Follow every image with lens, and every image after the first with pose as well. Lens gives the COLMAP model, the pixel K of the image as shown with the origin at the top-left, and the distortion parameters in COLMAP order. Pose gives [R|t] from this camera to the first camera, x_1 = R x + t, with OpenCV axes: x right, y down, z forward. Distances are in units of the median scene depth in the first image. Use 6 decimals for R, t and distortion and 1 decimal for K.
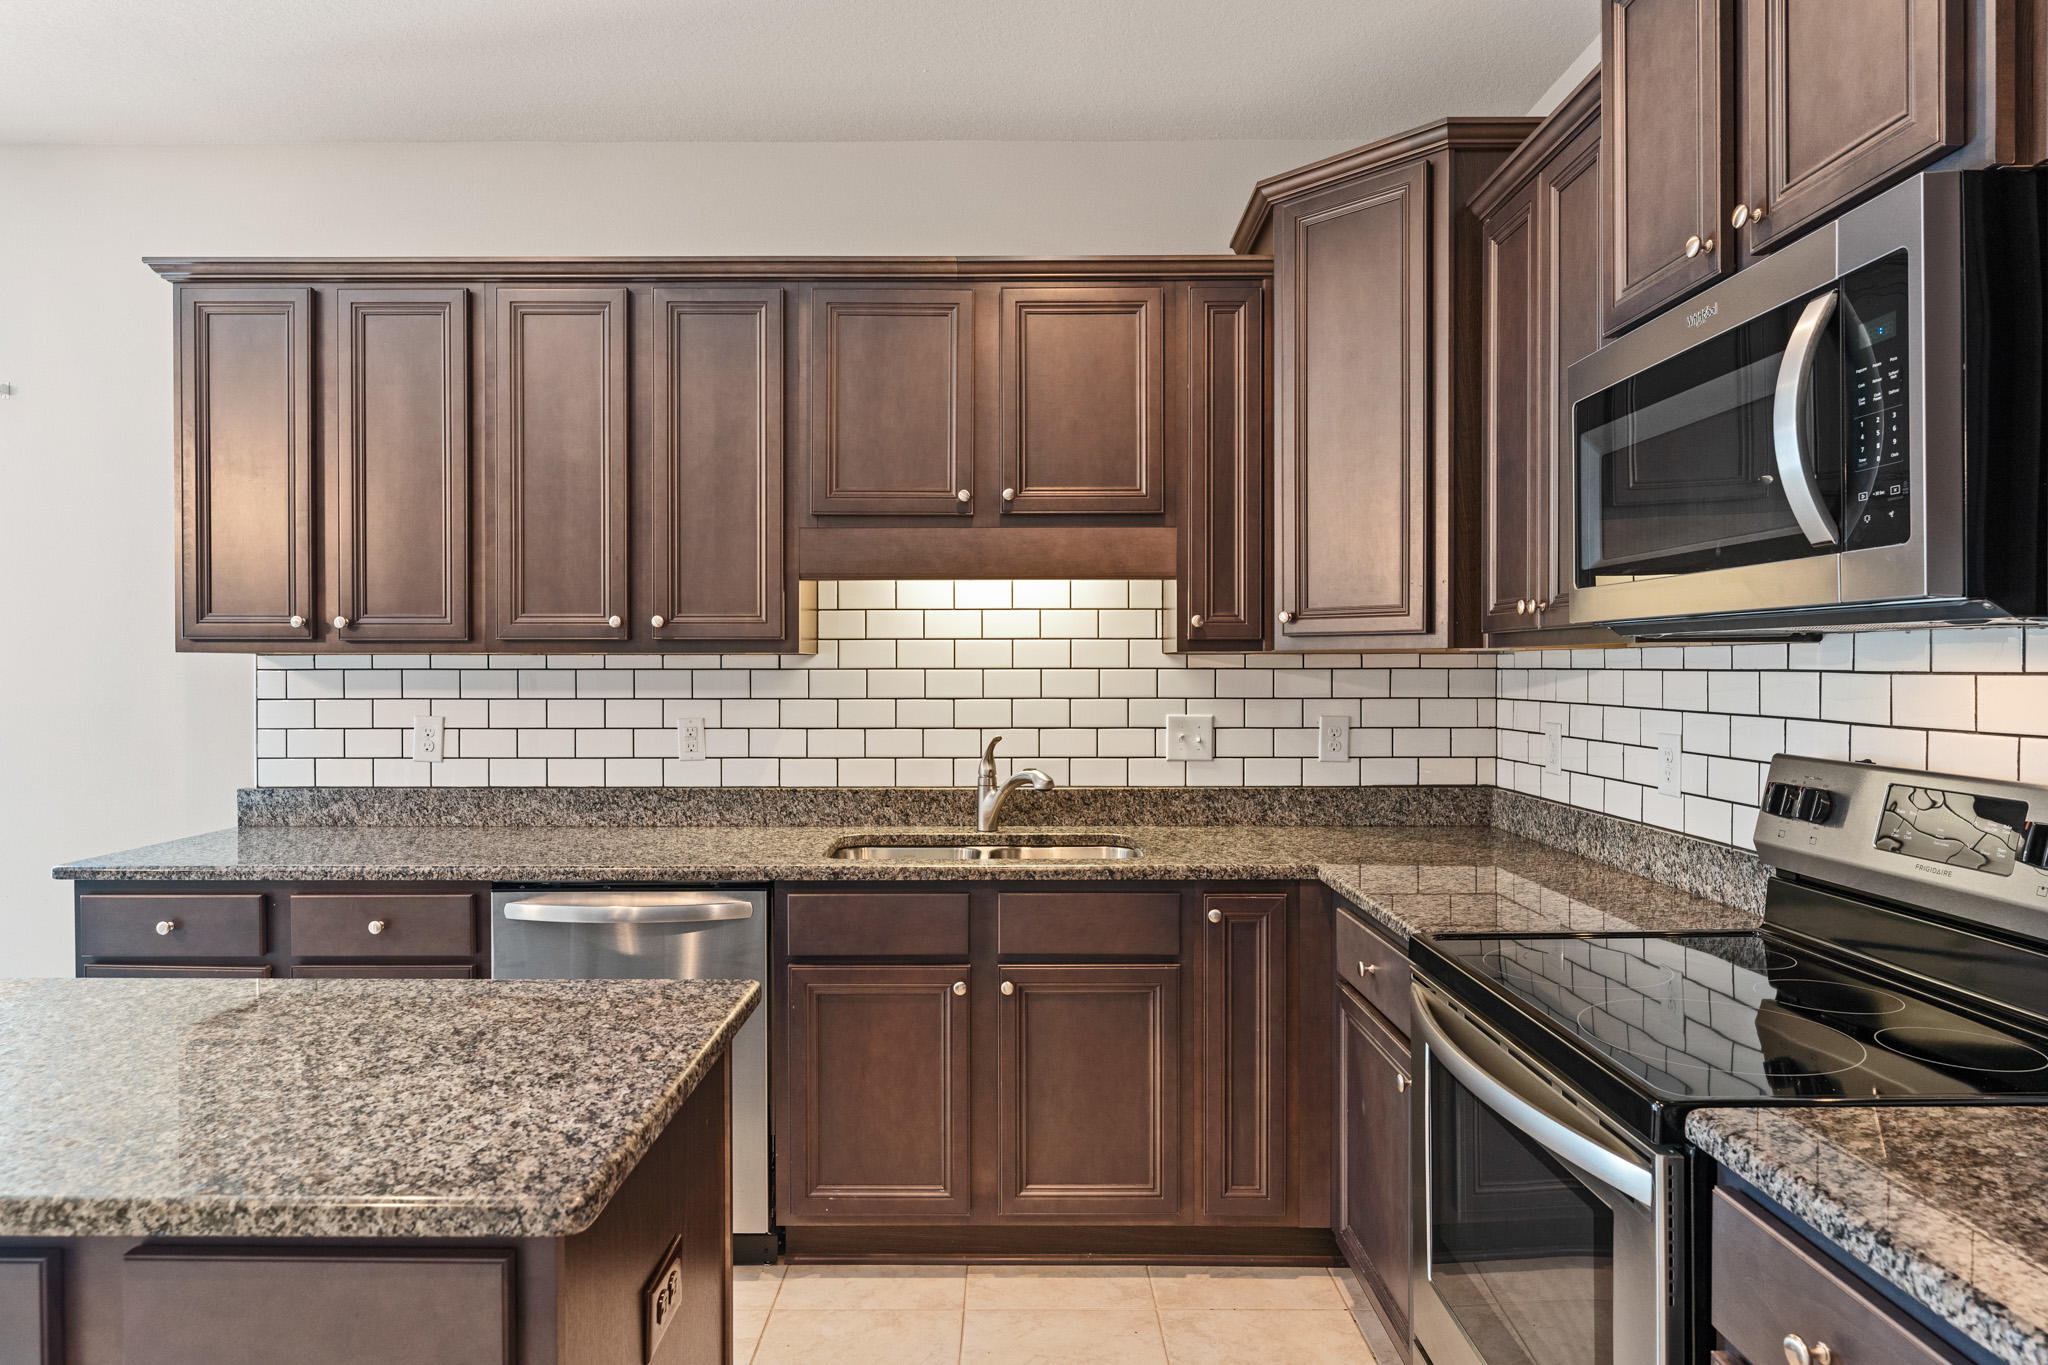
lens RADIAL K [[1193.5, 0, 1007.6], [0, 1193.5, 675.4], [0, 0, 1]] dist [-0.001024, 0.000424]
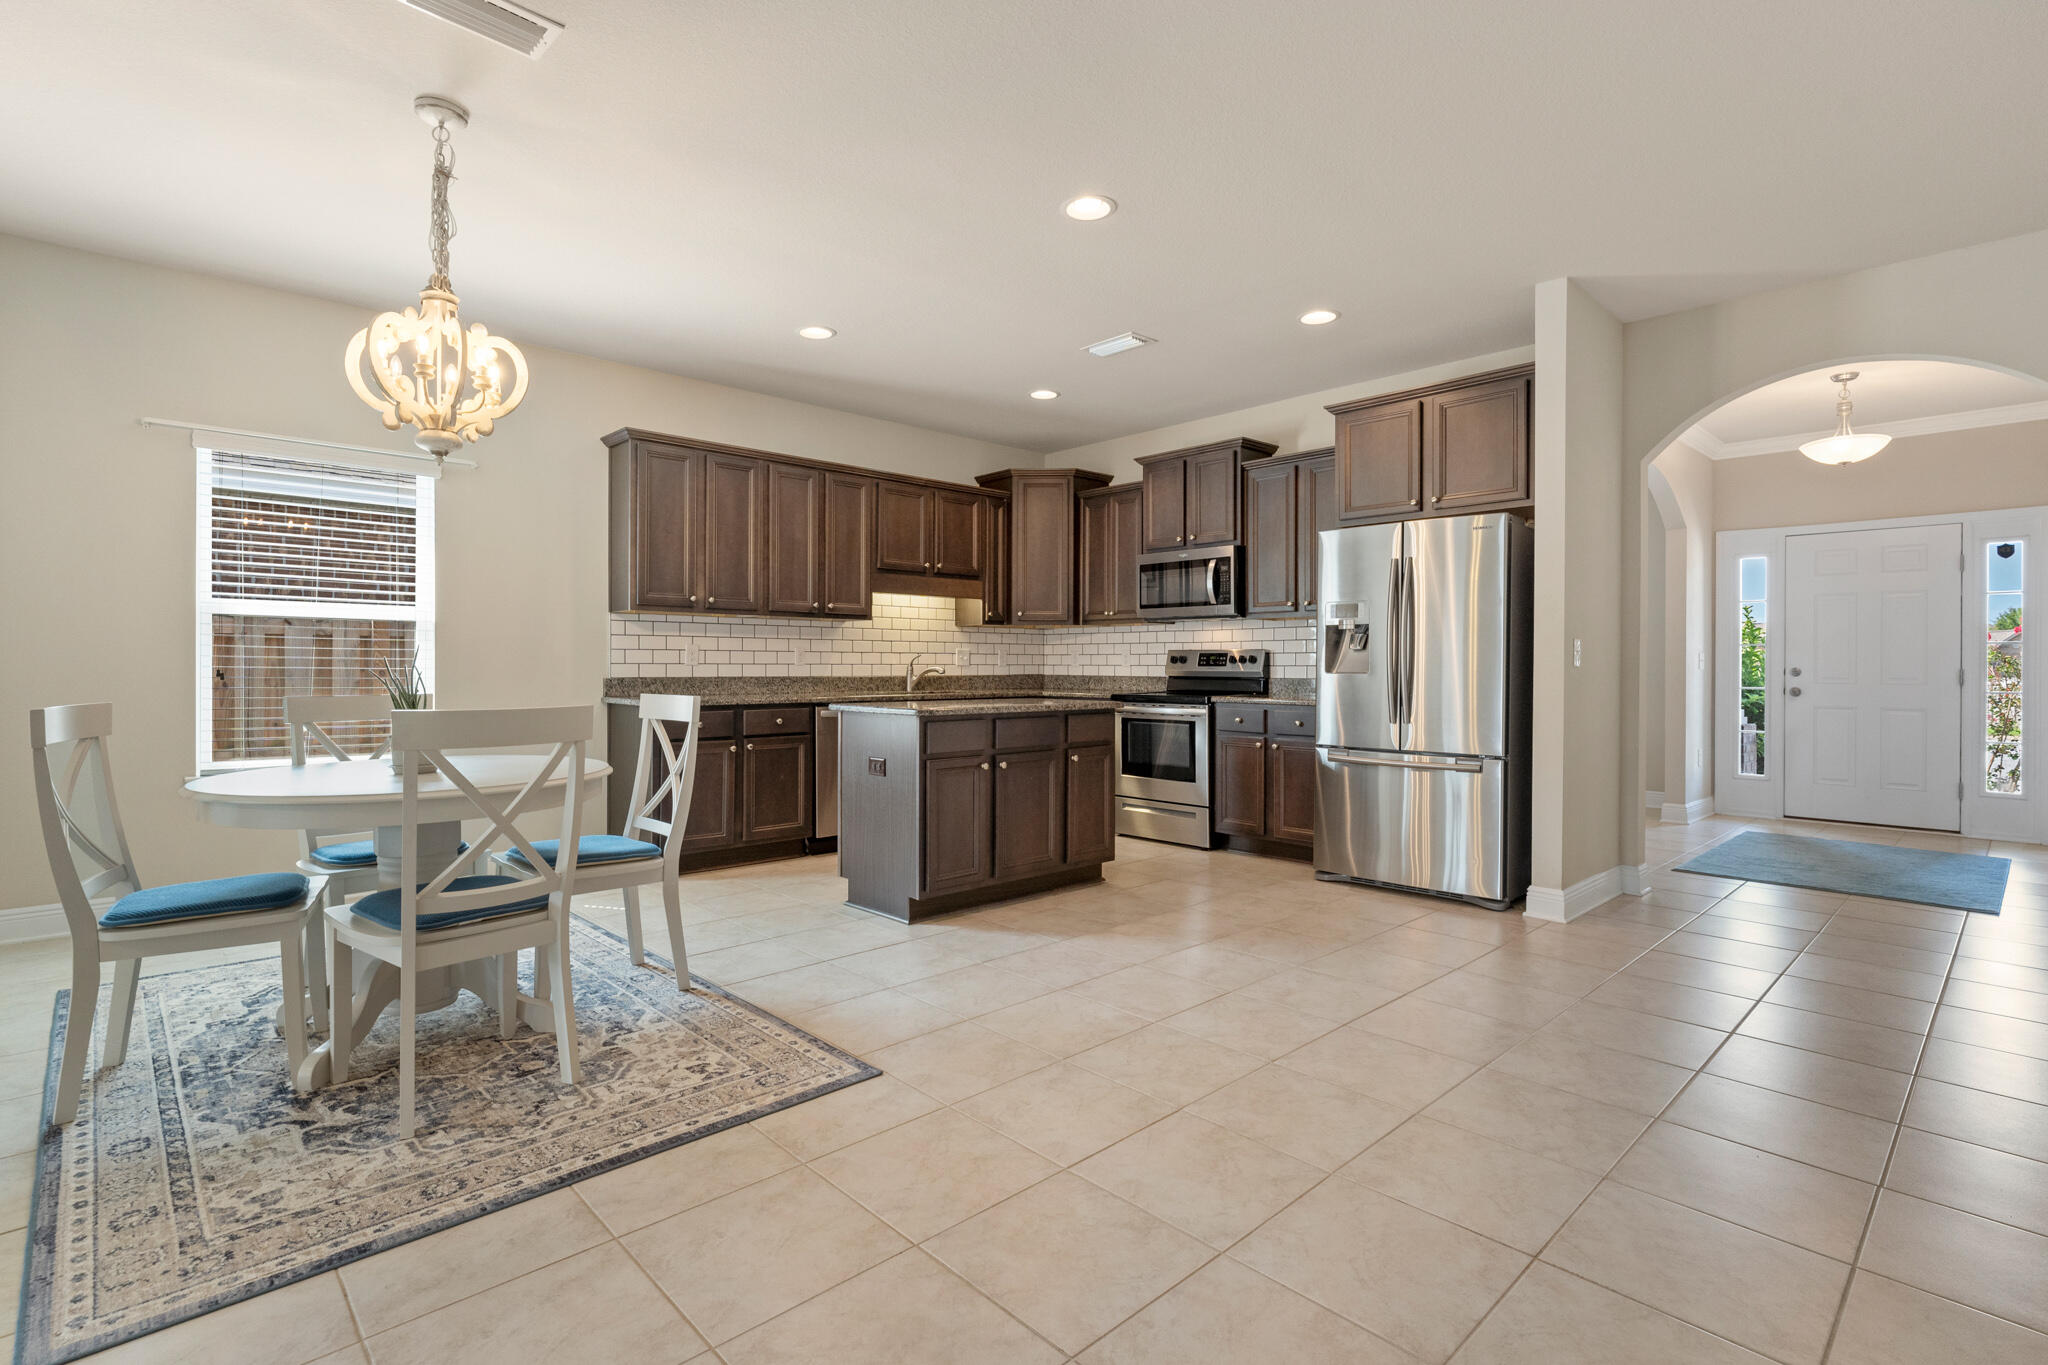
lens RADIAL K [[970.1, 0, 1012.1], [0, 970.1, 668.6], [0, 0, 1]] dist [0.001701, -0.003406]
pose [[0.731508, 0.001443, 0.681831, -1.344016], [0.001364, 0.999993, -0.003580, 0.090750], [-0.681831, 0.003549, 0.731501, -0.728245]]
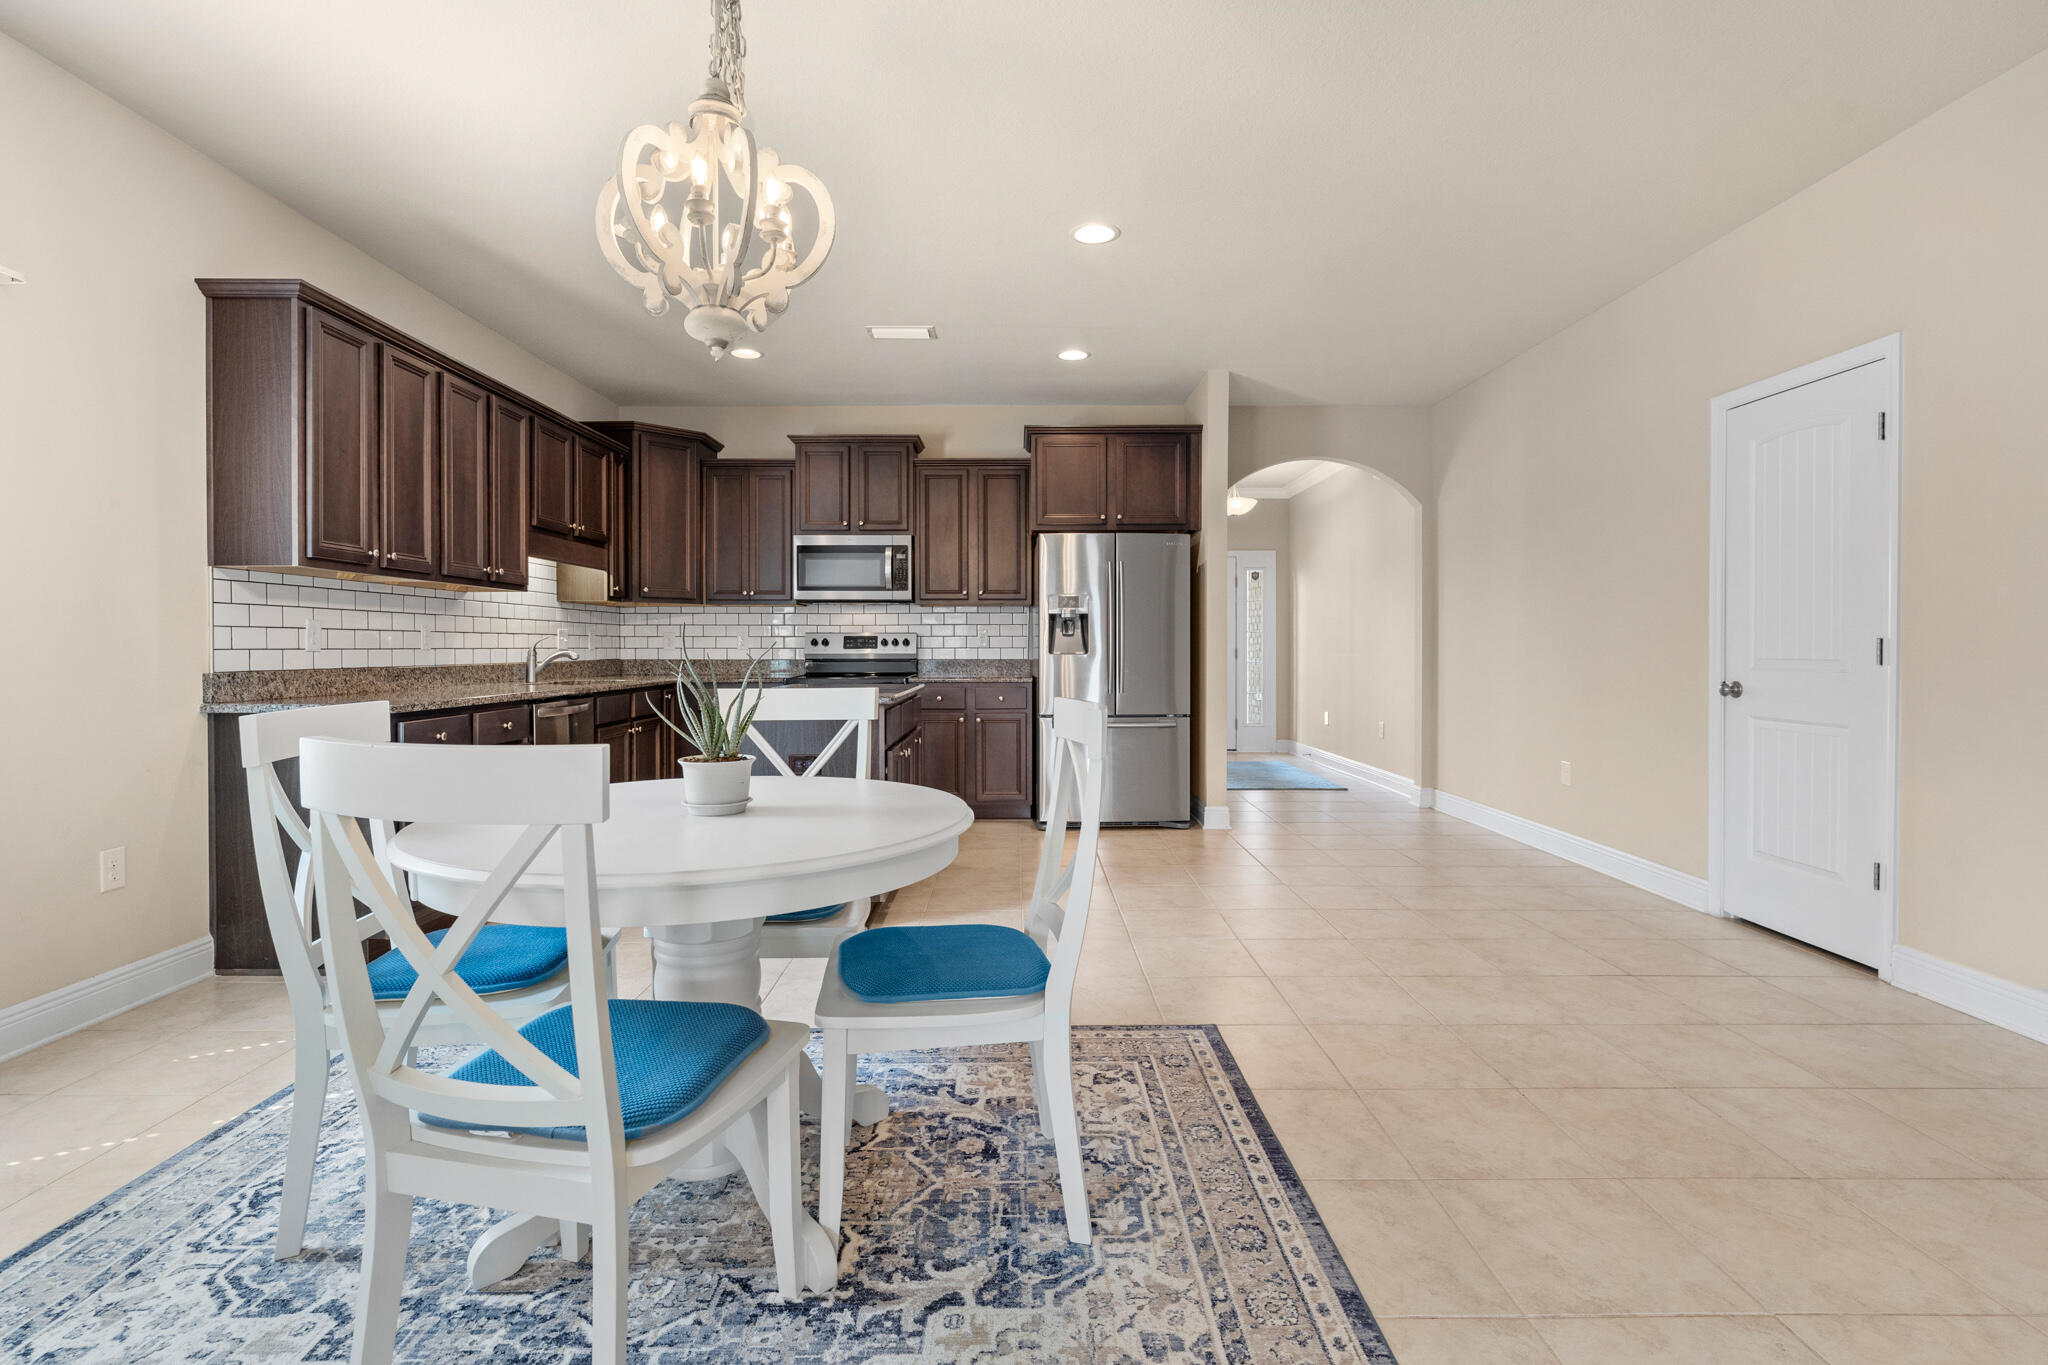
lens RADIAL K [[970.1, 0, 1020.2], [0, 970.1, 655.2], [0, 0, 1]] dist [0.001701, -0.003406]
pose [[-0.009289, -0.006666, 0.999935, -1.768964], [0.009582, 0.999931, 0.006755, 0.082129], [-0.999911, 0.009644, -0.009224, 0.172423]]
